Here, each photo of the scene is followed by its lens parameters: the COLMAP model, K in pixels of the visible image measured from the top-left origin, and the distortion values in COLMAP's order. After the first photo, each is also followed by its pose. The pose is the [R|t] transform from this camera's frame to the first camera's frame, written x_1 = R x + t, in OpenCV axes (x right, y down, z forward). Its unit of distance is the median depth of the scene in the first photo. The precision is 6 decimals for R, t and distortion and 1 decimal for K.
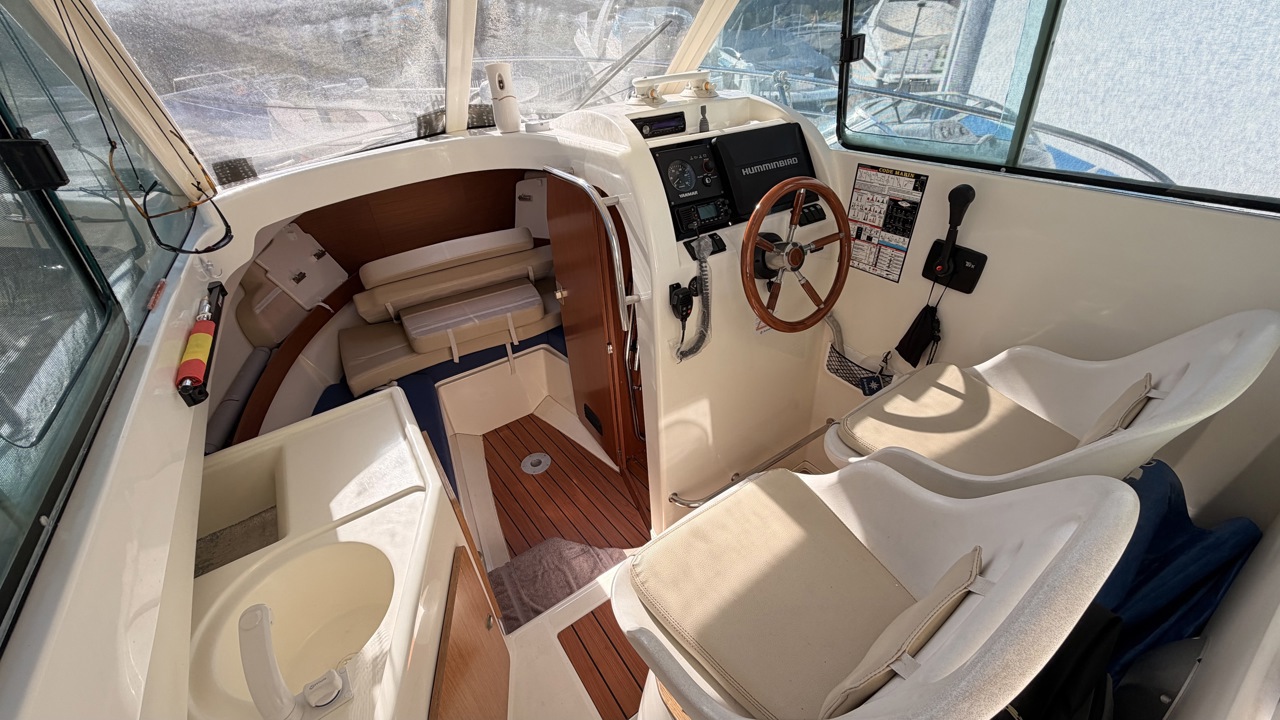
lens RADIAL K [[509.5, 0, 636.8], [0, 509.5, 359.6], [0, 0, 1]] dist [-0.000103, 0.000685]
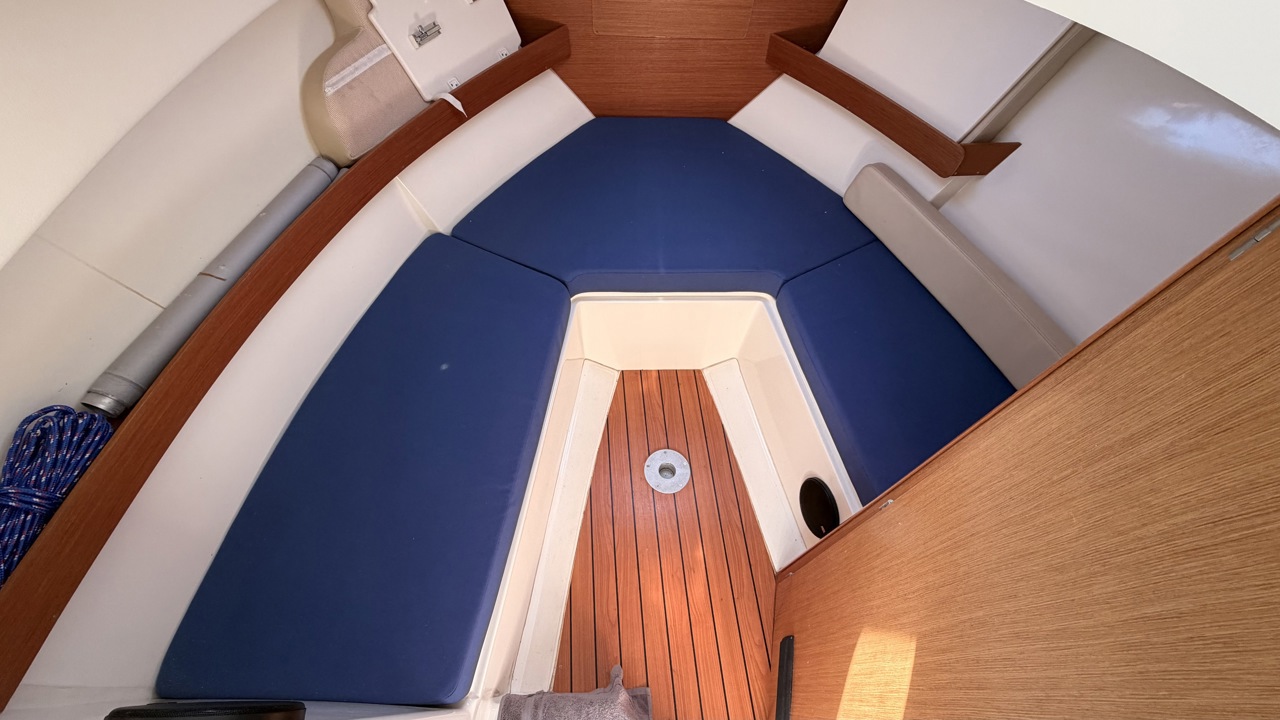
lens RADIAL K [[509.5, 0, 634.6], [0, 509.5, 360.1], [0, 0, 1]] dist [-0.000103, 0.000685]
pose [[0.841538, 0.491505, -0.224135, -0.290805], [-0.358421, 0.818458, 0.449066, -0.346487], [0.404163, -0.297571, 0.864930, 0.865845]]
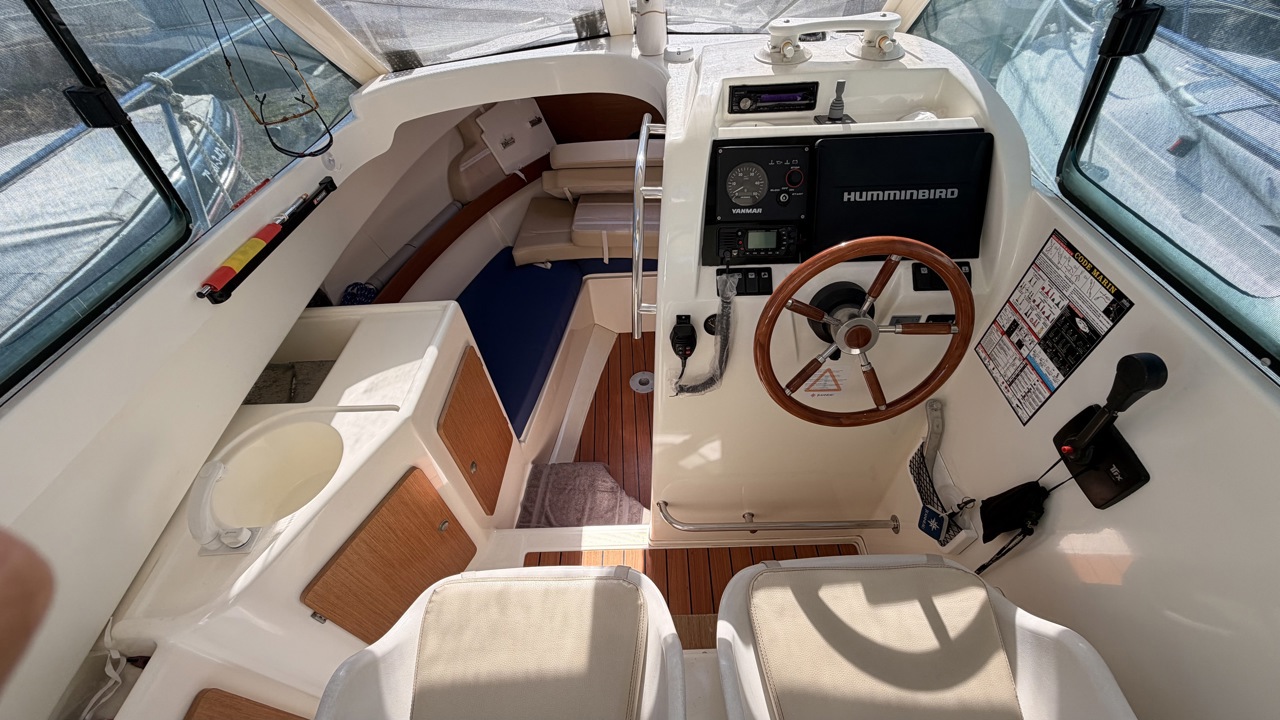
lens RADIAL K [[509.5, 0, 635.5], [0, 509.5, 359.5], [0, 0, 1]] dist [-0.000103, 0.000685]
pose [[0.823864, 0.408757, -0.392638, 0.321284], [-0.300422, 0.902356, 0.309032, -0.278696], [0.480618, -0.136644, 0.866219, 0.201419]]
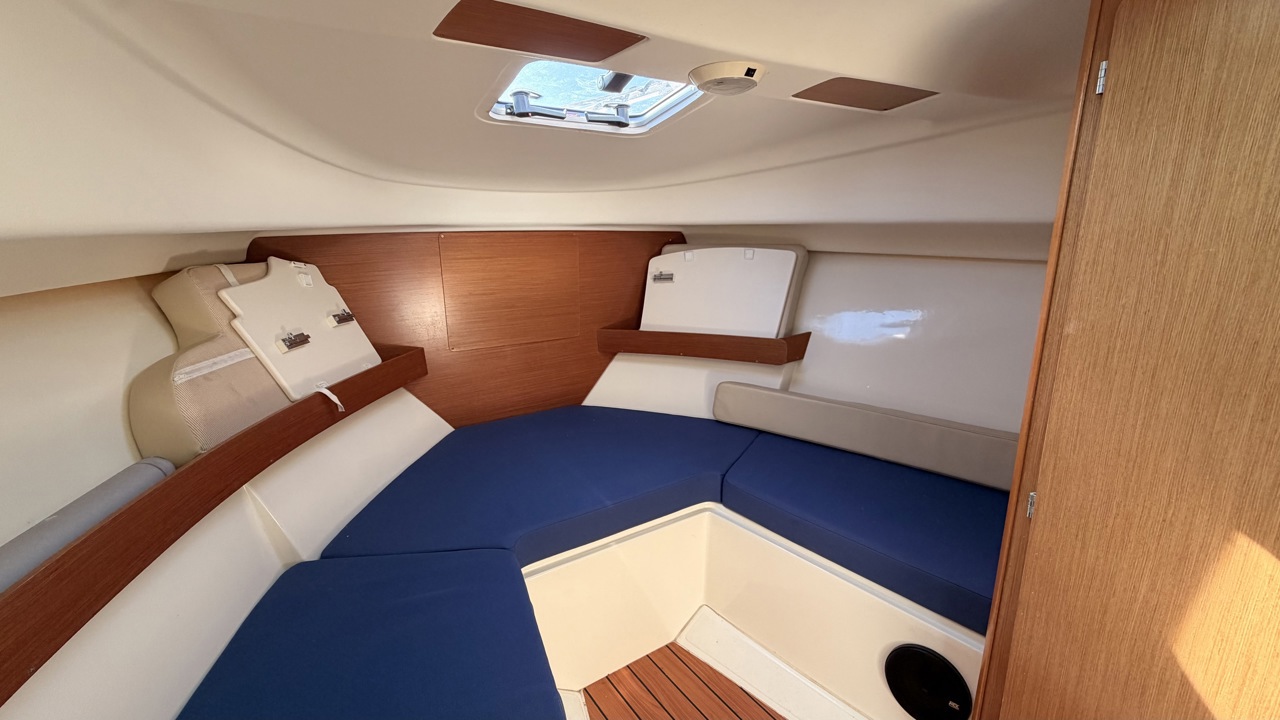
lens RADIAL K [[509.5, 0, 635.1], [0, 509.5, 359.5], [0, 0, 1]] dist [-0.000103, 0.000685]
pose [[0.998729, 0.045647, -0.021394, -0.519017], [-0.050206, 0.938981, -0.340286, 0.032578], [0.004555, 0.340927, 0.940079, 0.887495]]
